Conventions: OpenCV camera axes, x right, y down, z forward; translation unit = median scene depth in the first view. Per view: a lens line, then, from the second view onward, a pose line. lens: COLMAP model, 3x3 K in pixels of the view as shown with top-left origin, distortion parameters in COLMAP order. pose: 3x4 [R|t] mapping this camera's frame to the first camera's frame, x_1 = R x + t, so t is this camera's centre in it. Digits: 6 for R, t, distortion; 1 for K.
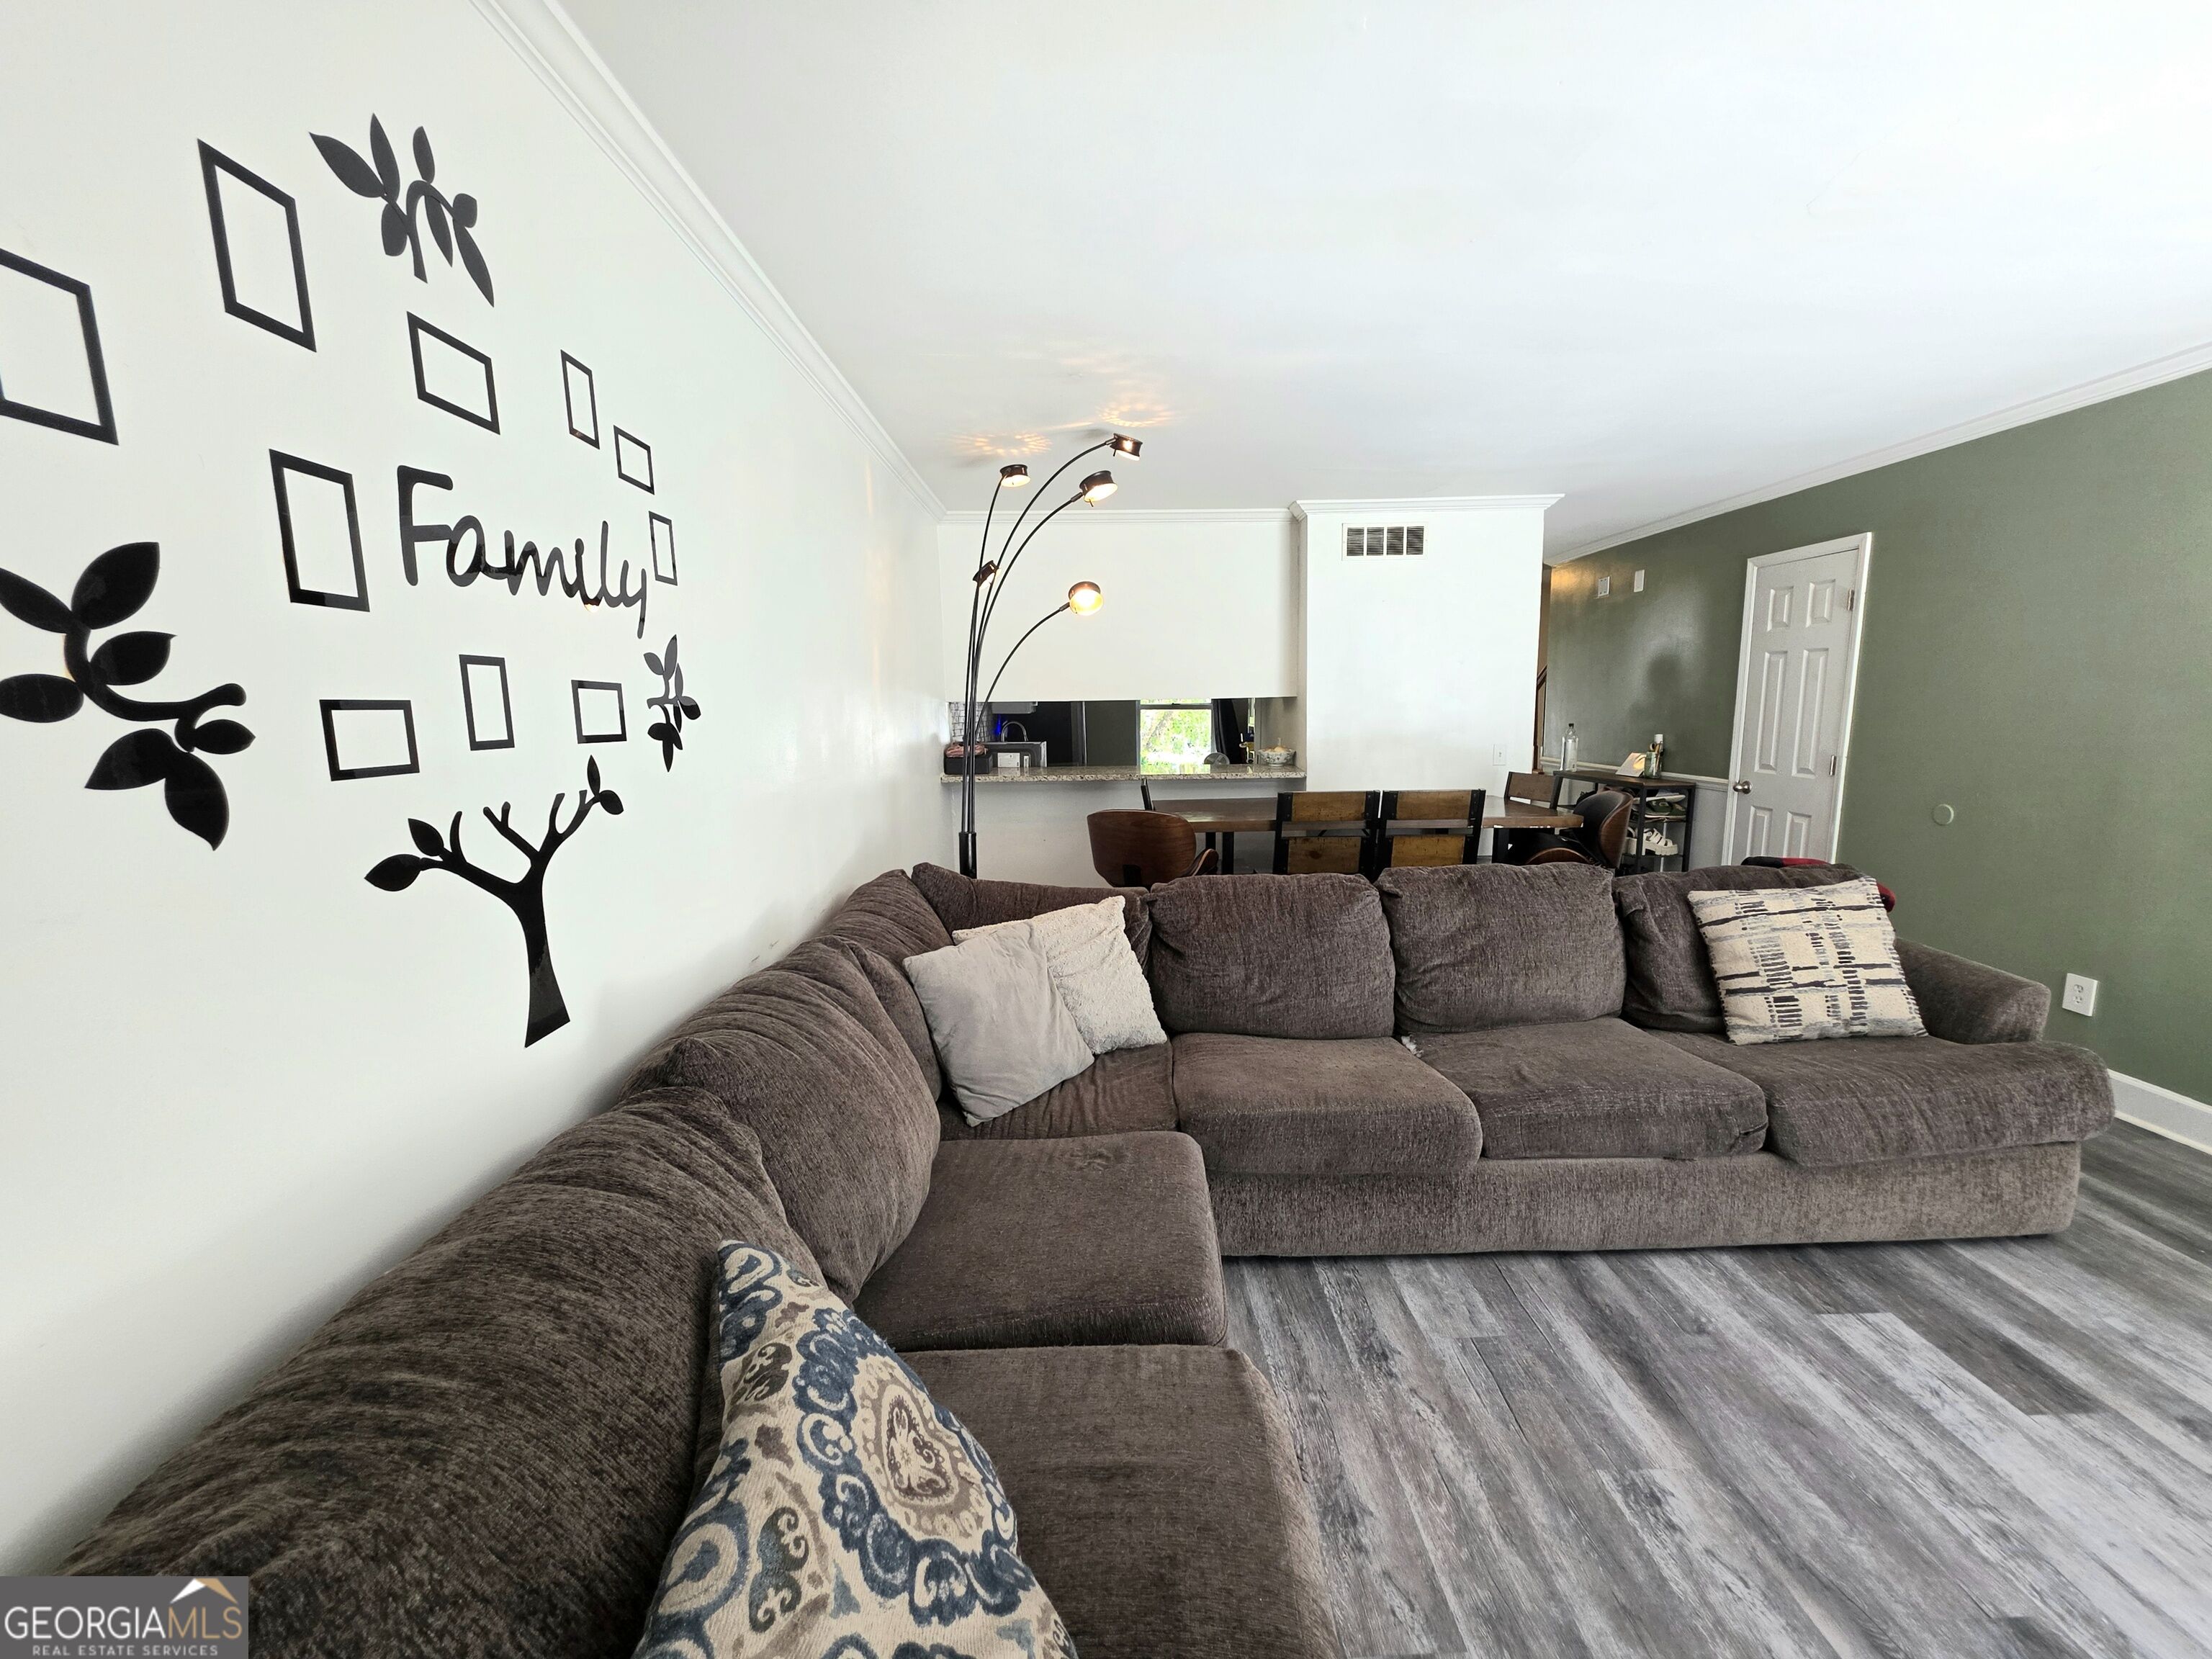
lens RADIAL K [[882.8, 0, 1109.8], [0, 882.8, 837.3], [0, 0, 1]] dist [-0.001869, 0.000552]
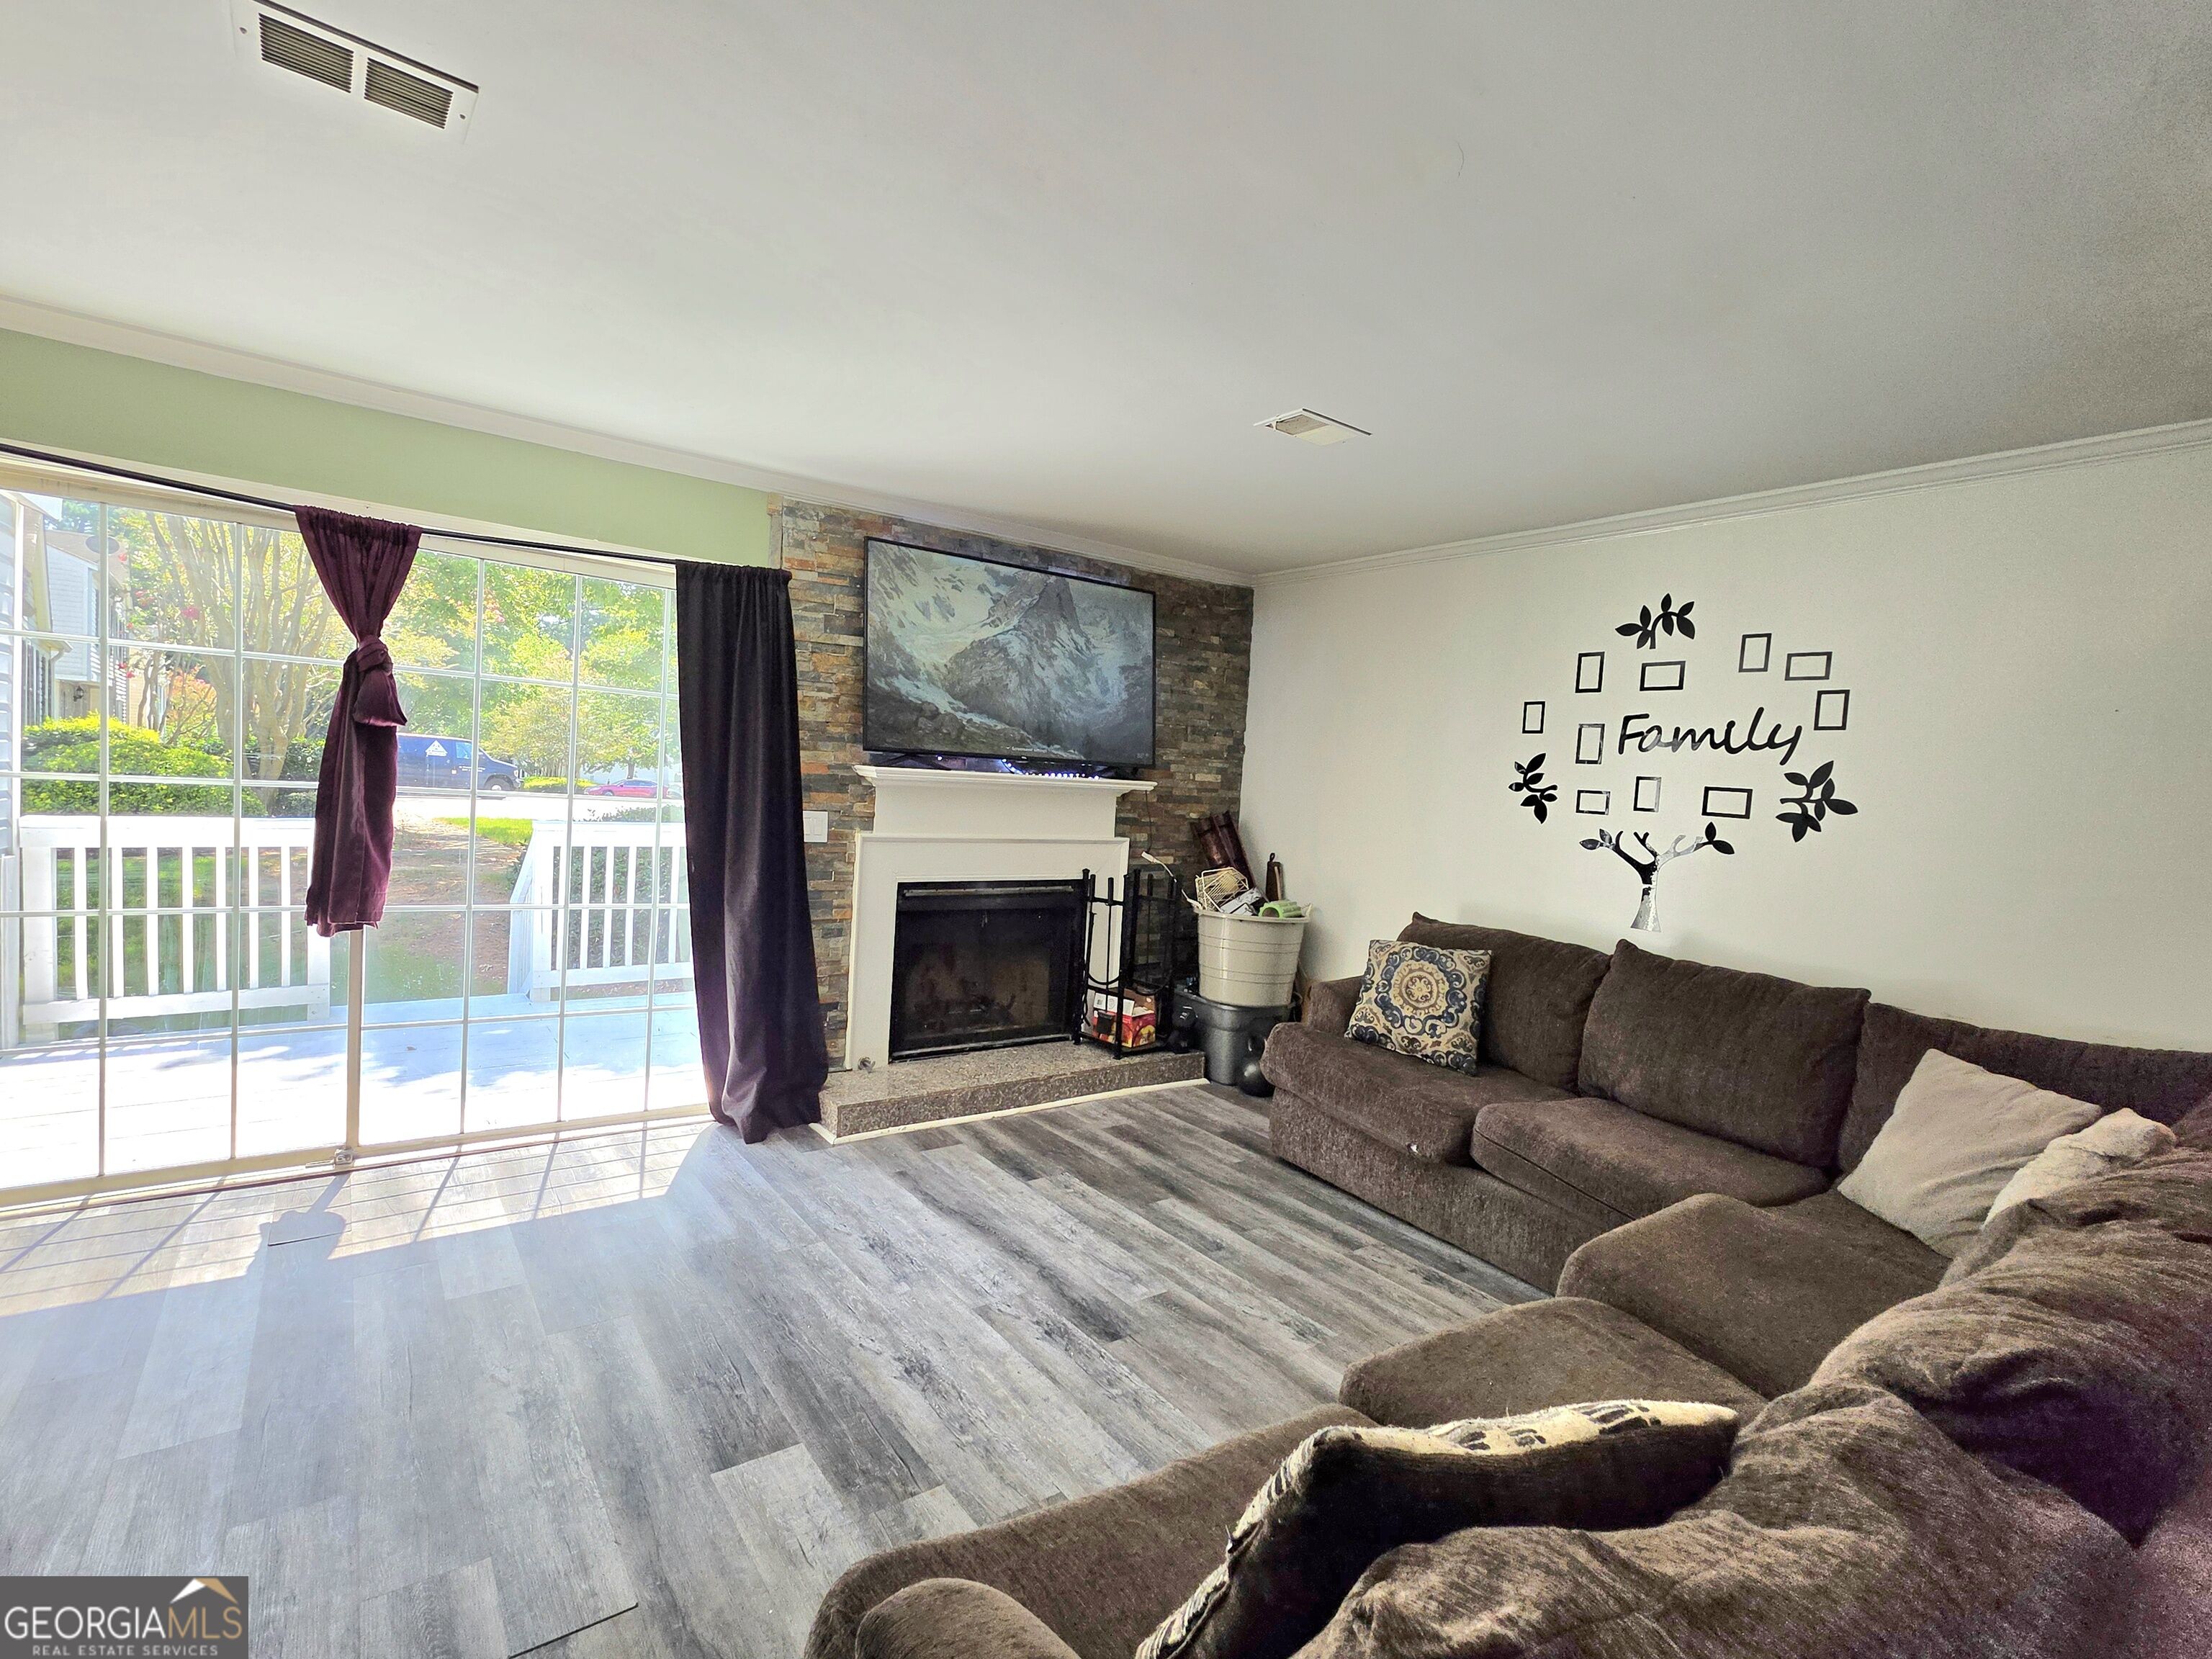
lens RADIAL K [[1040.1, 0, 1125.0], [0, 1040.1, 835.9], [0, 0, 1]] dist [-0.000348, 0.001137]
pose [[-0.804216, 0.002248, -0.594332, 1.799328], [-0.135044, 0.973146, 0.186414, -0.299676], [0.578791, 0.230178, -0.782316, 1.917361]]
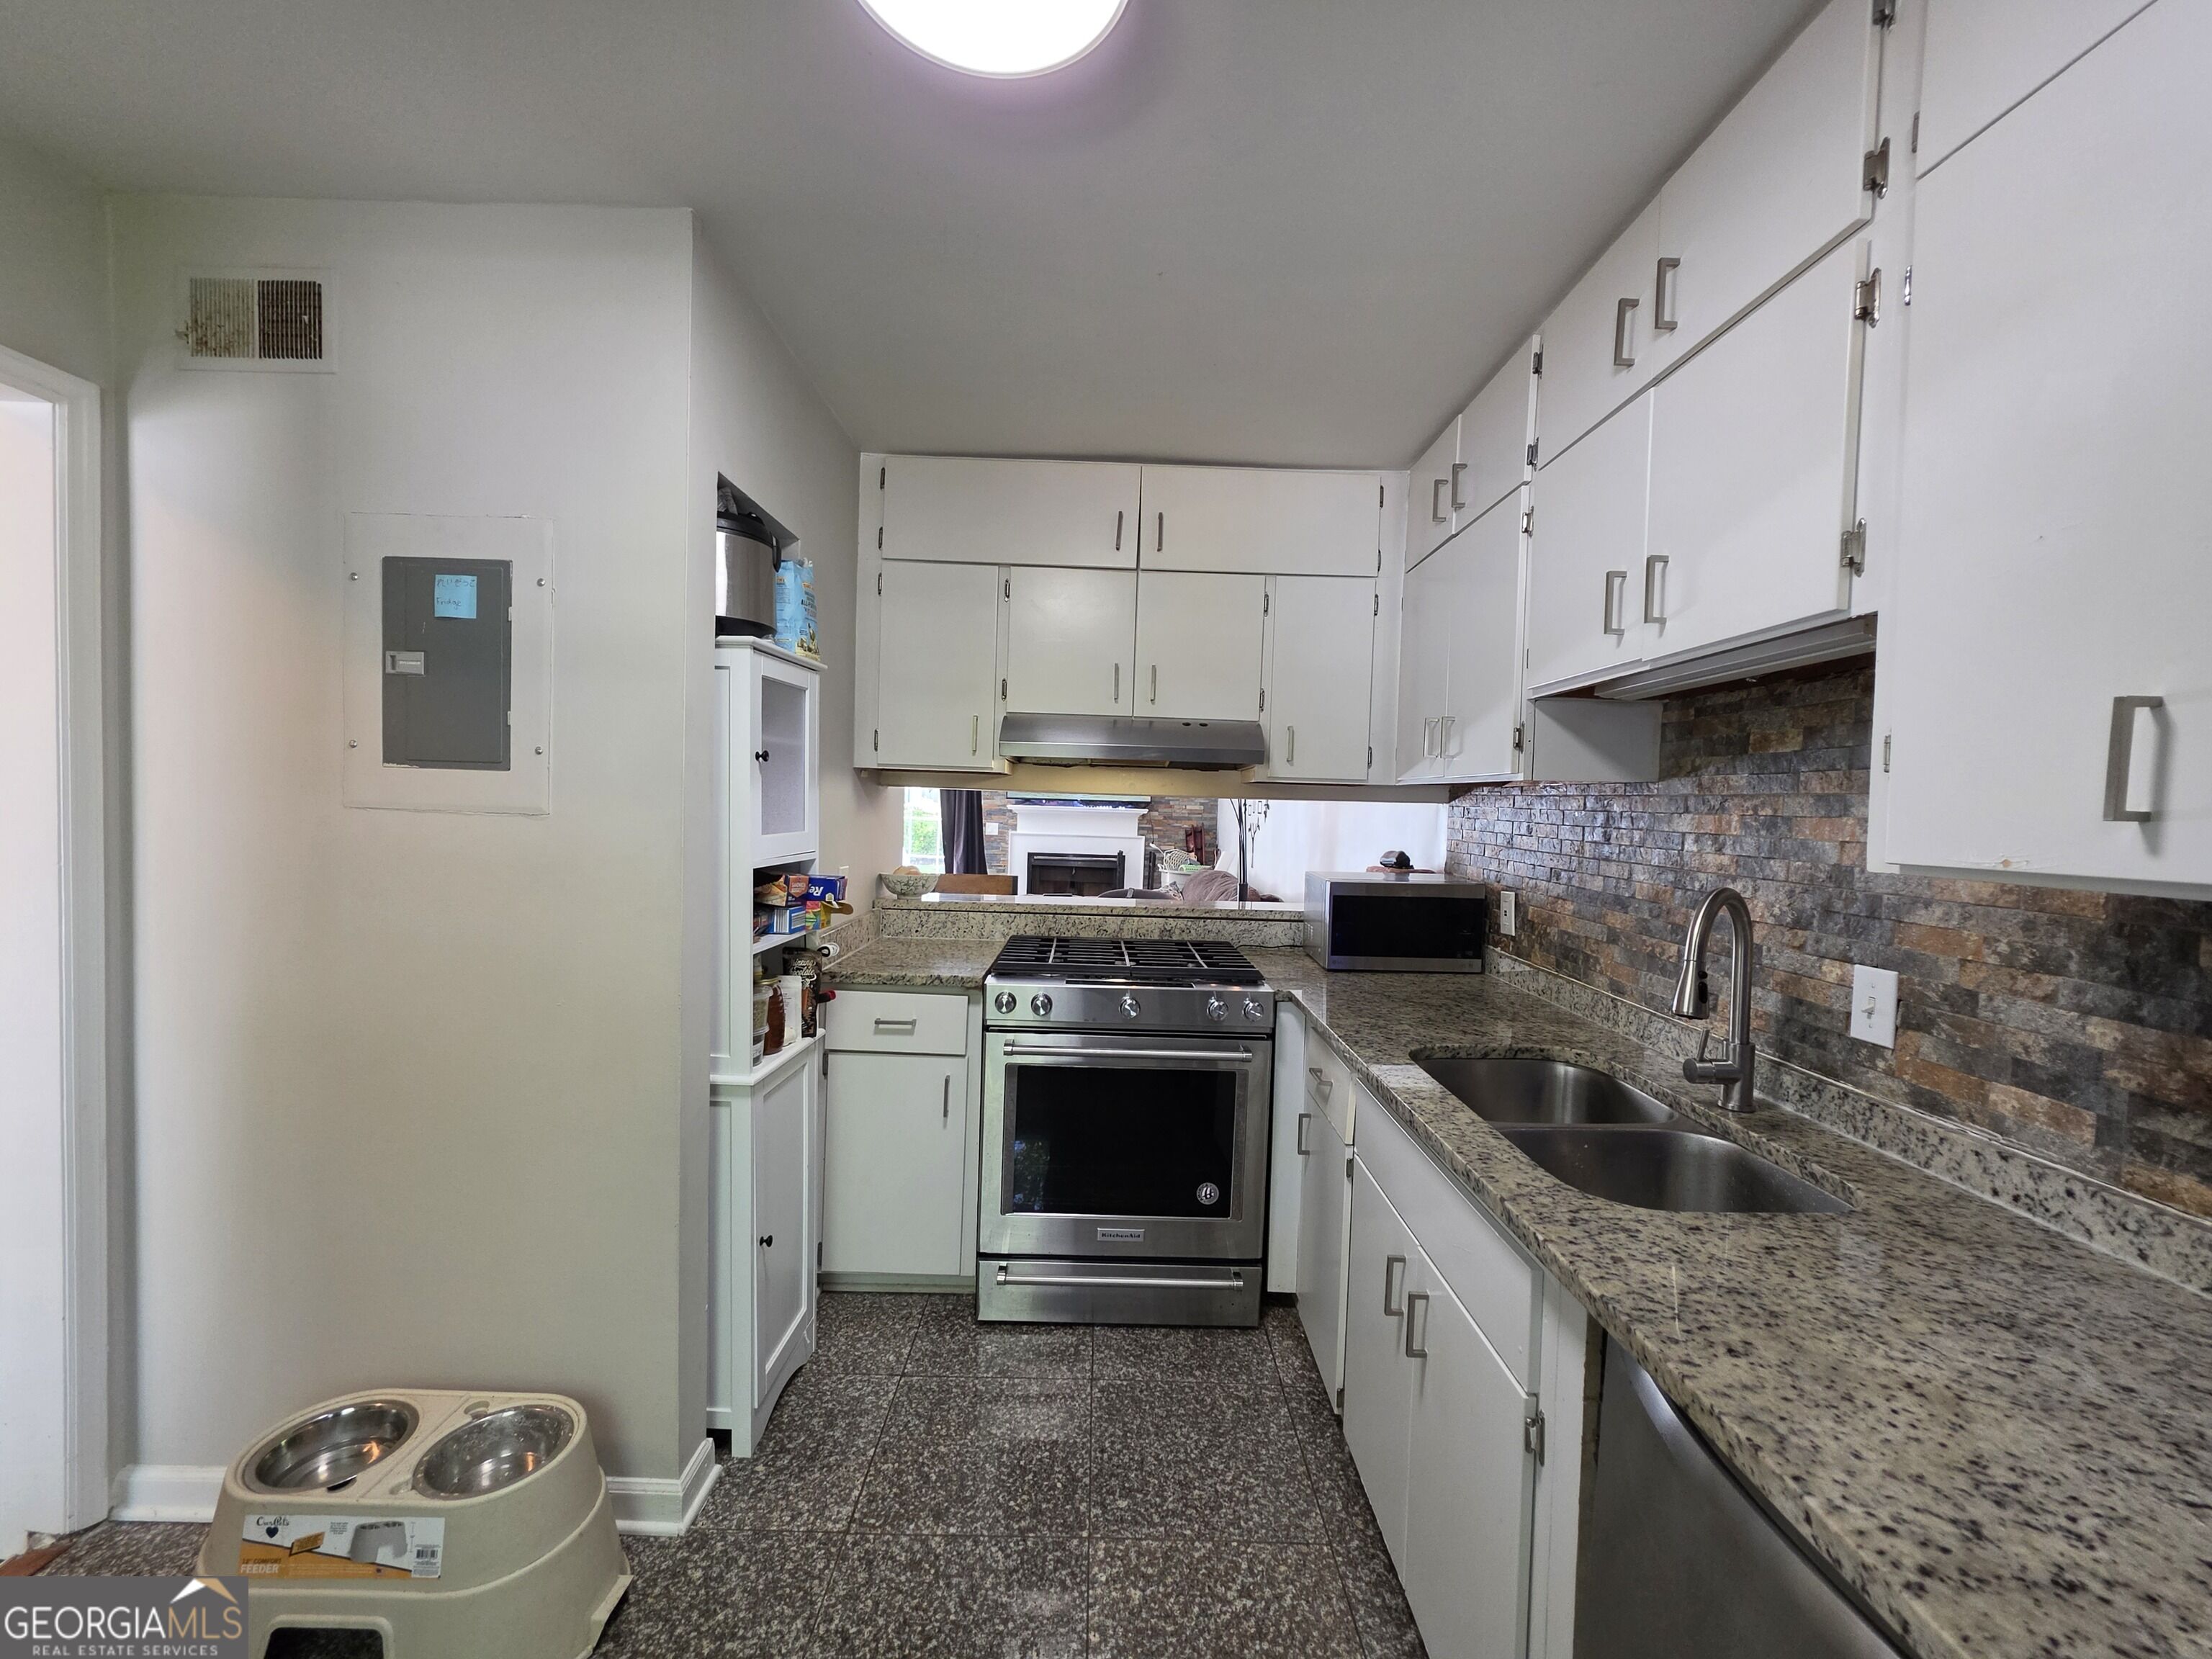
lens RADIAL K [[882.8, 0, 1106.5], [0, 882.8, 841.0], [0, 0, 1]] dist [-0.001869, 0.000552]
pose [[-0.999836, -0.015593, -0.009179, 0.182093], [-0.017055, 0.981597, 0.190202, -0.761802], [0.006045, 0.190327, -0.981702, 5.095408]]
